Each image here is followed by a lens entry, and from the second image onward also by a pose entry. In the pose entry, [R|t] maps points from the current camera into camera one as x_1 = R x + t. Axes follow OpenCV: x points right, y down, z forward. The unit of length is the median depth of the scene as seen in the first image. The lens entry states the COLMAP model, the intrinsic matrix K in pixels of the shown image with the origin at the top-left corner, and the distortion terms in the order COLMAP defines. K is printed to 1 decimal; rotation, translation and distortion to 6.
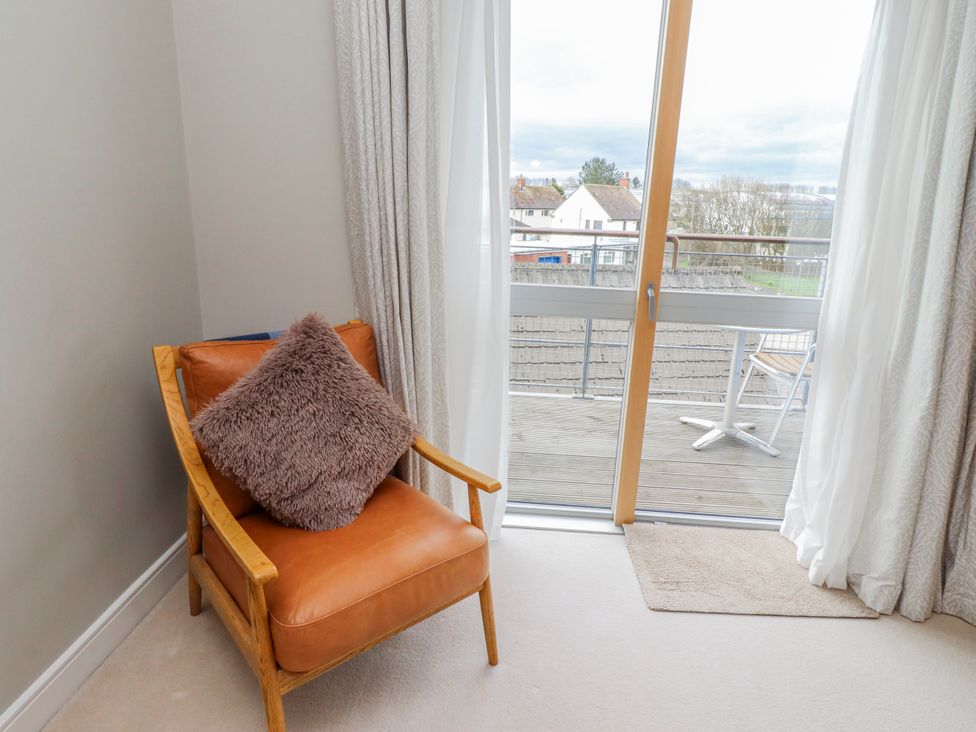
lens RADIAL K [[555.4, 0, 488.0], [0, 555.4, 366.0], [0, 0, 1]] dist [-0.004563, -0.000666]
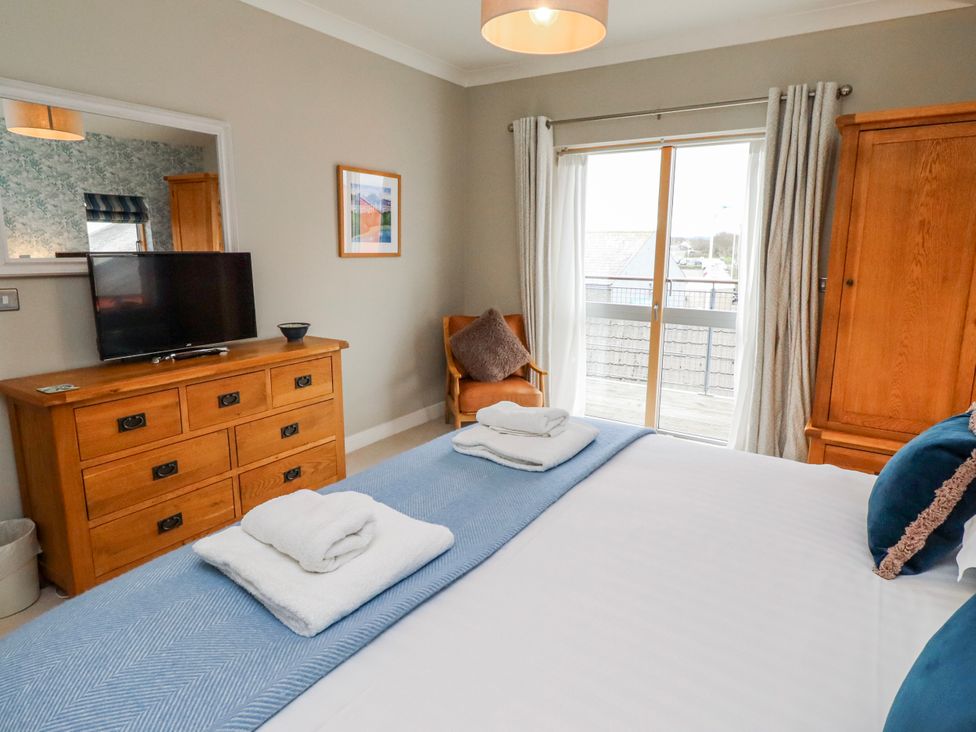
lens RADIAL K [[555.4, 0, 488.0], [0, 555.4, 366.0], [0, 0, 1]] dist [-0.004563, -0.000666]
pose [[0.860324, 0.061412, -0.506035, 0.797153], [-0.113075, 0.990976, -0.071979, 0.290763], [0.497048, 0.119146, 0.859504, -0.997808]]
